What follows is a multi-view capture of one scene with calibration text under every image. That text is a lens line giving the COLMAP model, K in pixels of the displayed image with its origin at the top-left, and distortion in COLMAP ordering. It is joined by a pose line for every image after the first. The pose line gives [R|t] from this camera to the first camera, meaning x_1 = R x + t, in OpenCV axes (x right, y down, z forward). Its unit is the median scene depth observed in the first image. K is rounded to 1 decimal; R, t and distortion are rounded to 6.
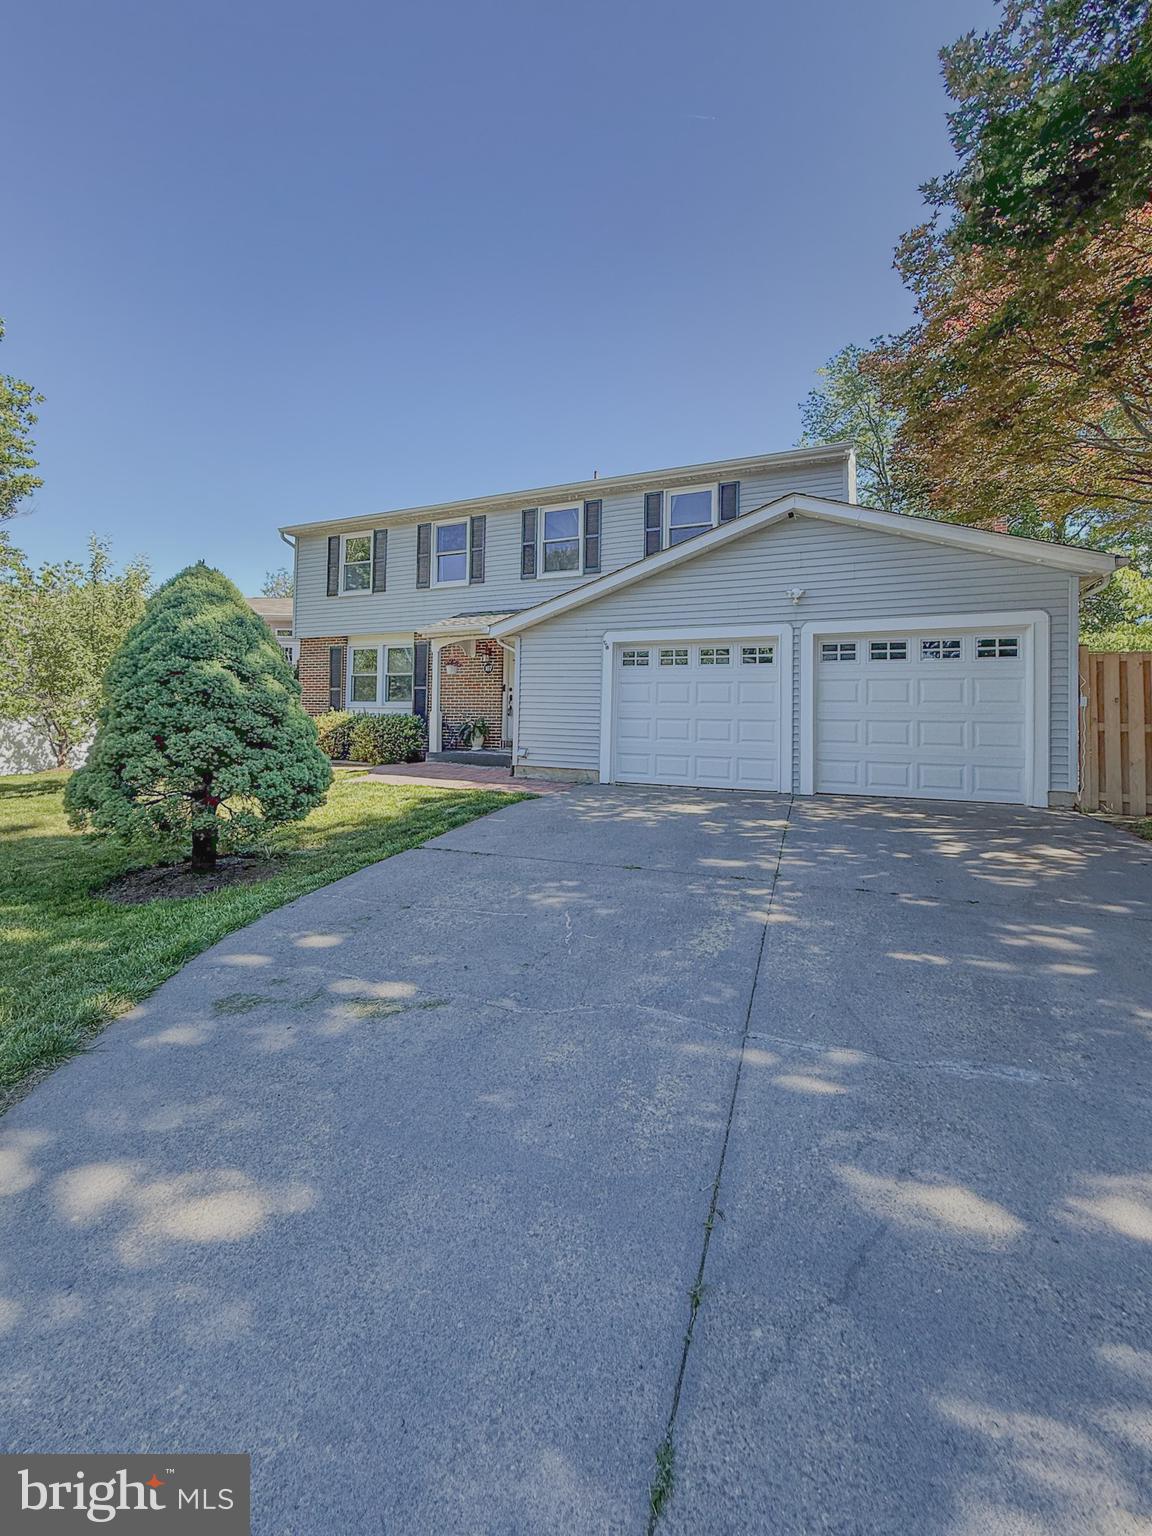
lens RADIAL K [[622.5, 0, 590.7], [0, 622.5, 695.3], [0, 0, 1]] dist [0.000854, -0.000122]
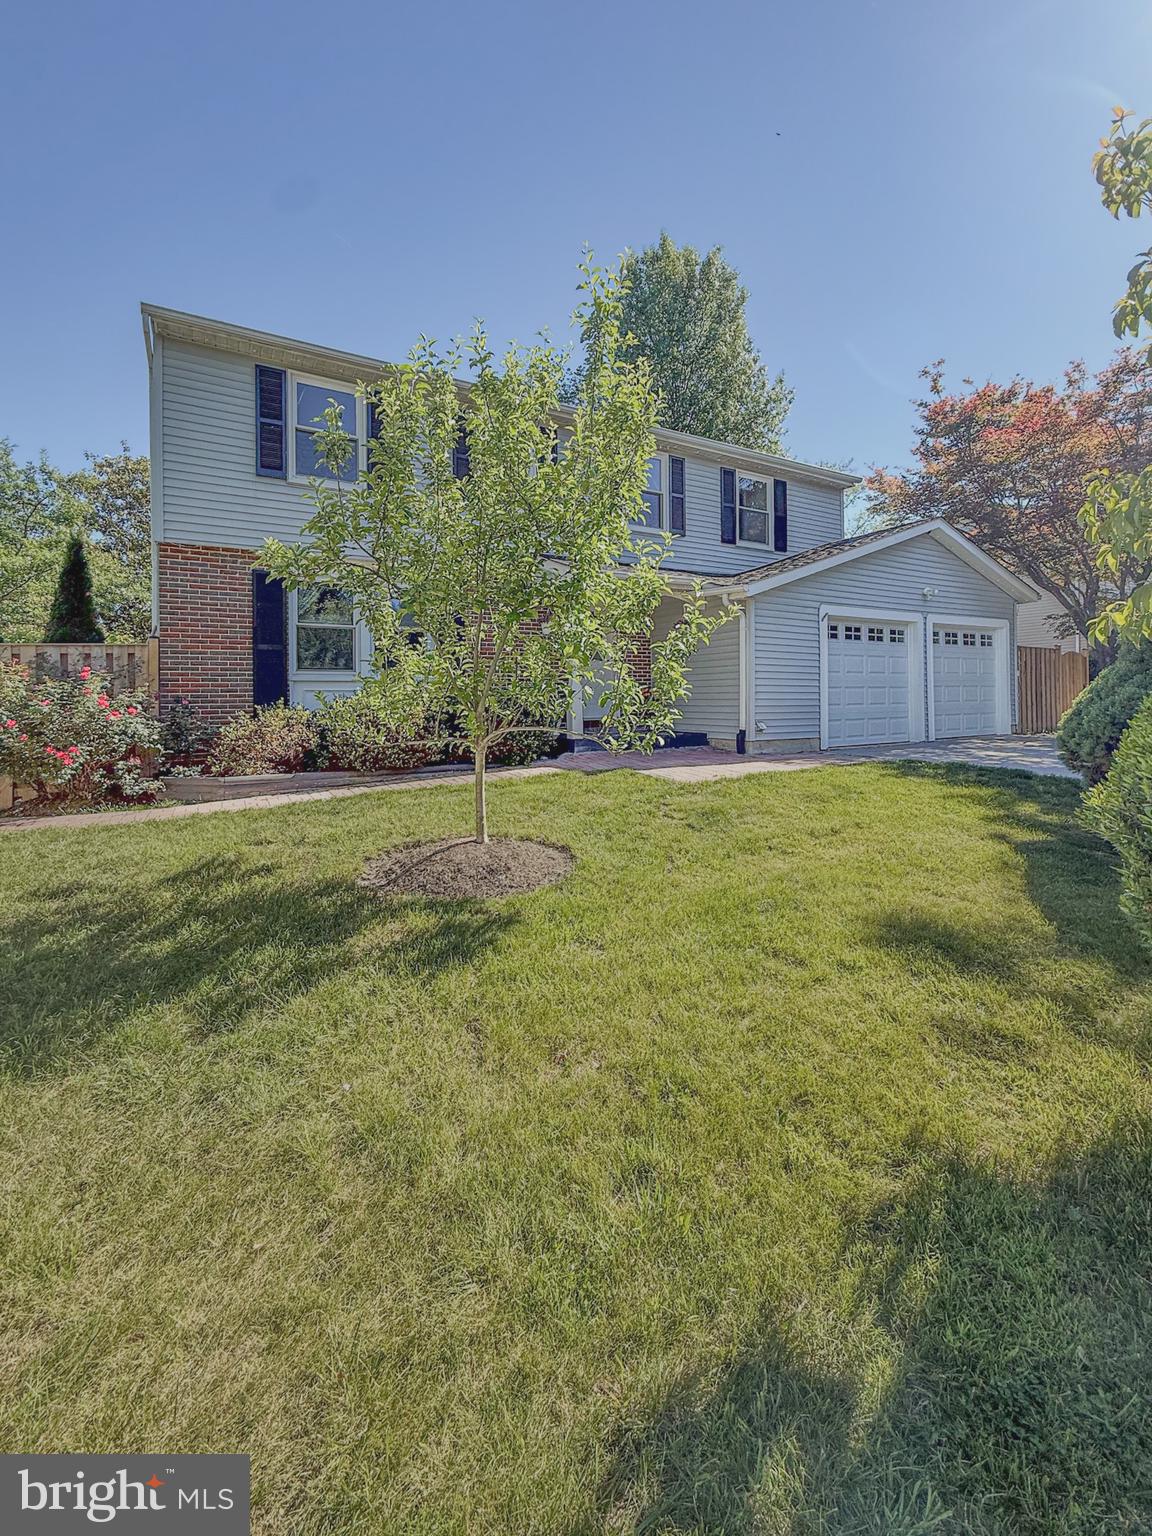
lens RADIAL K [[643.6, 0, 578.2], [0, 643.6, 695.6], [0, 0, 1]] dist [-0.002110, -0.000468]
pose [[0.606451, -0.018545, 0.794904, -1.109697], [-0.006294, 0.999585, 0.028122, 0.023019], [-0.795096, -0.022058, 0.606083, 0.687774]]
